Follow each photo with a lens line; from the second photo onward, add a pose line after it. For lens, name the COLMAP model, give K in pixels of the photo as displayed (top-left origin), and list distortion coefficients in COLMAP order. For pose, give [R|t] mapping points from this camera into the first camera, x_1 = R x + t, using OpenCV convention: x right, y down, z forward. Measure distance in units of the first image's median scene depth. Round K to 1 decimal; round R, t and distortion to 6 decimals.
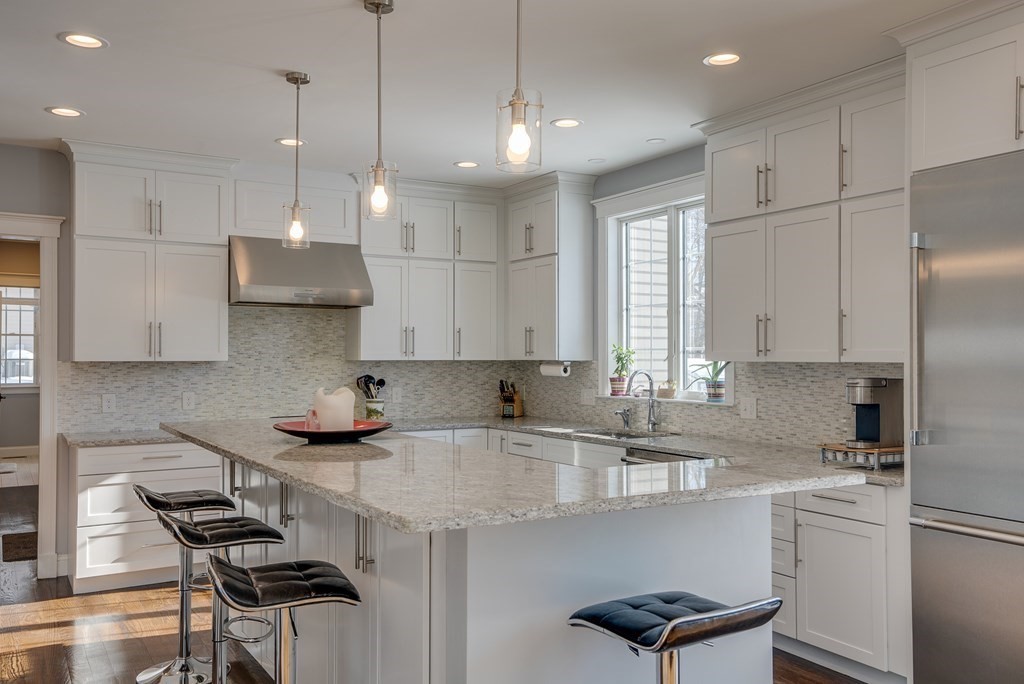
lens RADIAL K [[848.0, 0, 512.0], [0, 848.0, 342.0], [0, 0, 1]] dist [-0.004482, -0.000813]
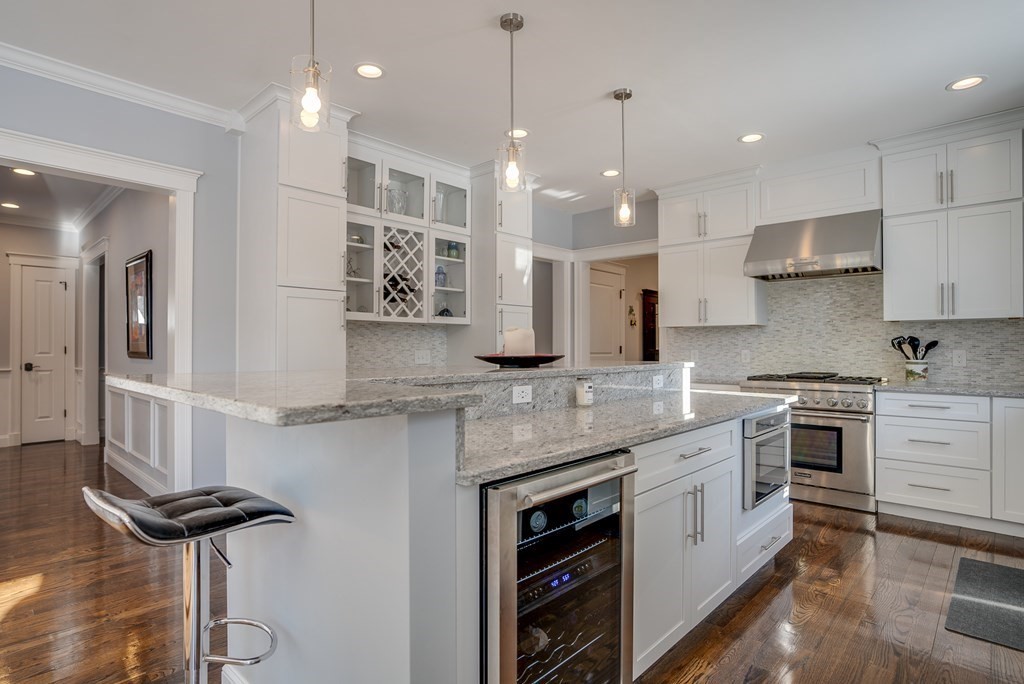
lens RADIAL K [[543.7, 0, 512.0], [0, 543.7, 342.0], [0, 0, 1]] dist [-0.000625, 0.000054]
pose [[0.291812, -0.007427, -0.956447, 0.317743], [0.013240, 0.999905, -0.003725, 0.043464], [0.956384, -0.011577, 0.291883, 0.378234]]
